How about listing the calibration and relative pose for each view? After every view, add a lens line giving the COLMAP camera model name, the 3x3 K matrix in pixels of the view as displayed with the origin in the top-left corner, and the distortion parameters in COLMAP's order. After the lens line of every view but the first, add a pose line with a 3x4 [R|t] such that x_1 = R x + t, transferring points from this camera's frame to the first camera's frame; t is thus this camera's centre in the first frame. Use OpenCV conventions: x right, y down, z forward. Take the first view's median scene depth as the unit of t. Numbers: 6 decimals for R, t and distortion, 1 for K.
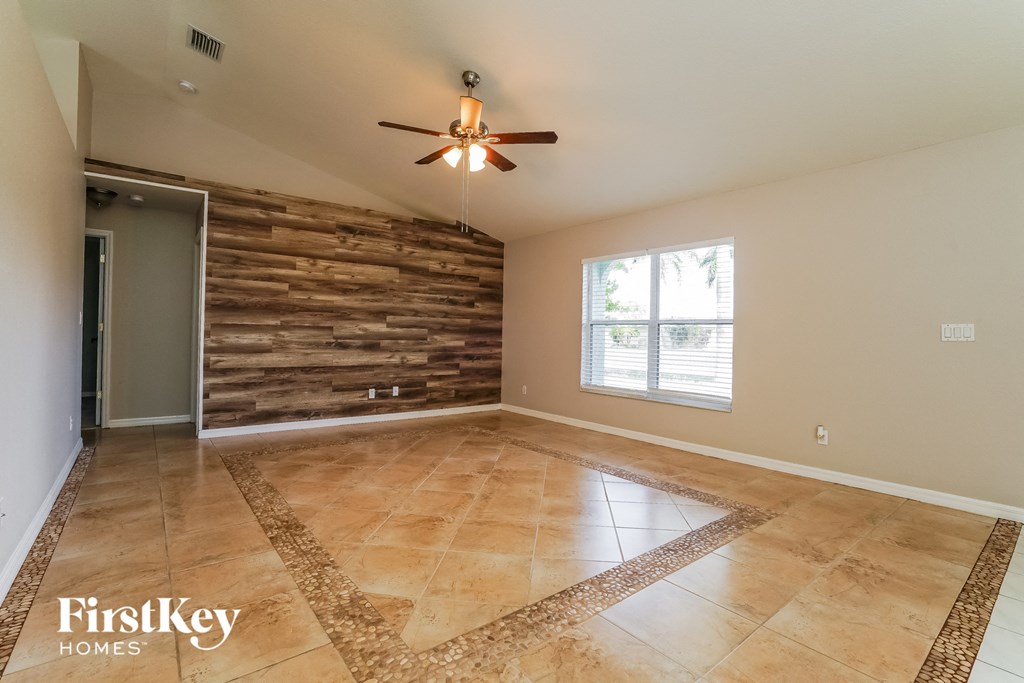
lens RADIAL K [[472.9, 0, 511.0], [0, 472.9, 334.6], [0, 0, 1]] dist [-0.045383, 0.002149]
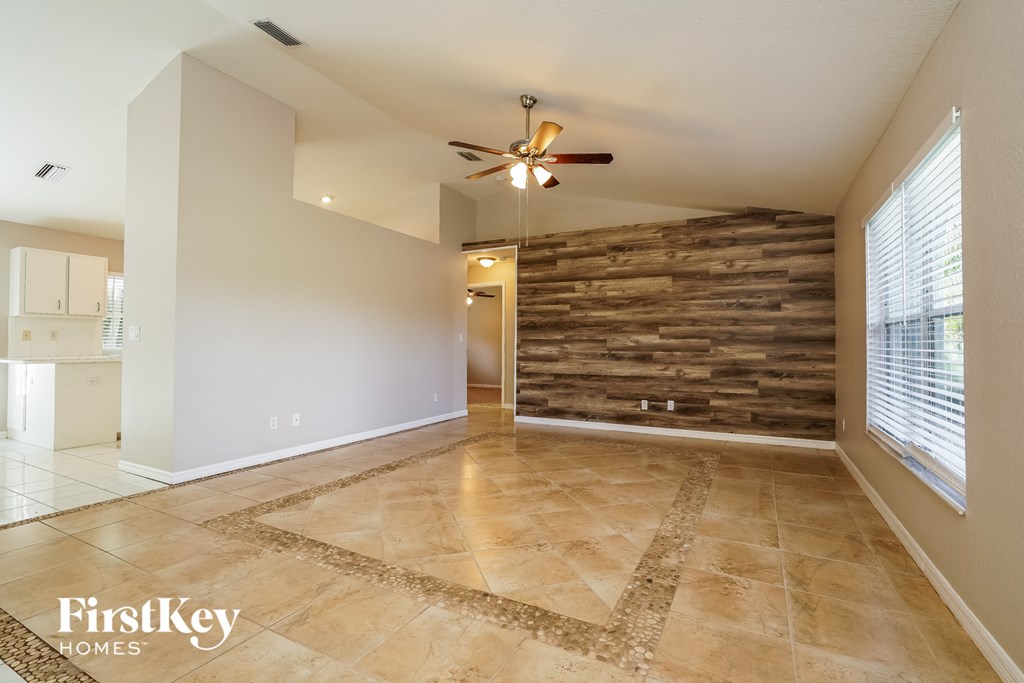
lens RADIAL K [[472.9, 0, 509.1], [0, 472.9, 338.3], [0, 0, 1]] dist [-0.045383, 0.002149]
pose [[0.396501, -0.027962, -0.917608, 0.597537], [0.002207, 0.999562, -0.029505, 0.013786], [0.918032, 0.009673, 0.396389, 0.385610]]
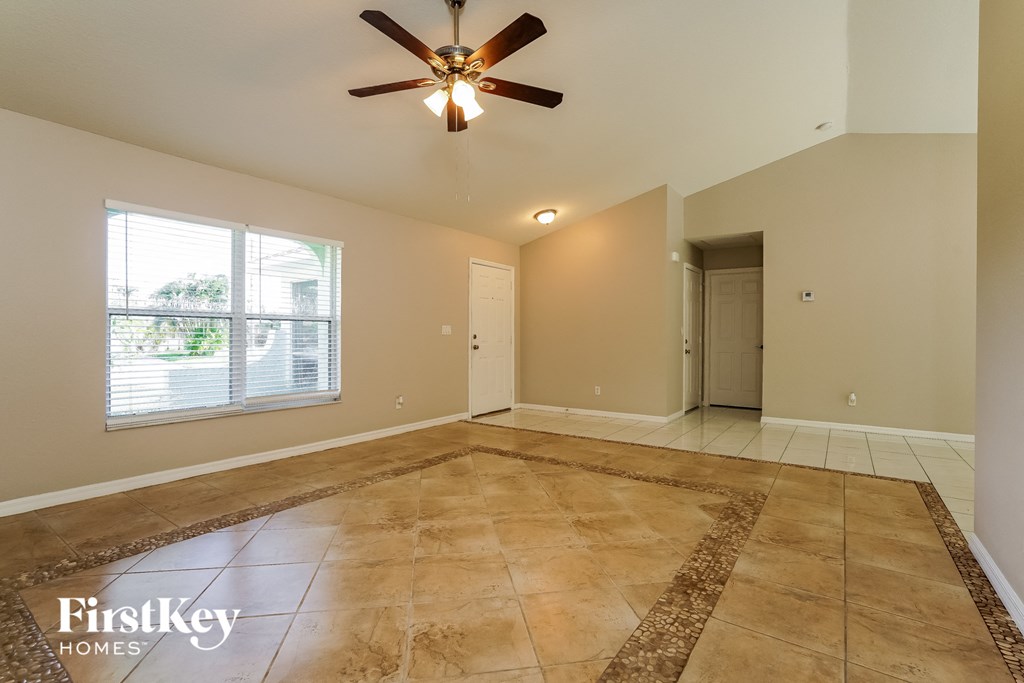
lens RADIAL K [[472.9, 0, 512.6], [0, 472.9, 338.8], [0, 0, 1]] dist [-0.045383, 0.002149]
pose [[-0.278254, -0.022759, 0.960238, -0.595292], [-0.008276, 0.999739, 0.021297, -0.008237], [-0.960472, -0.002020, -0.278370, 0.789920]]
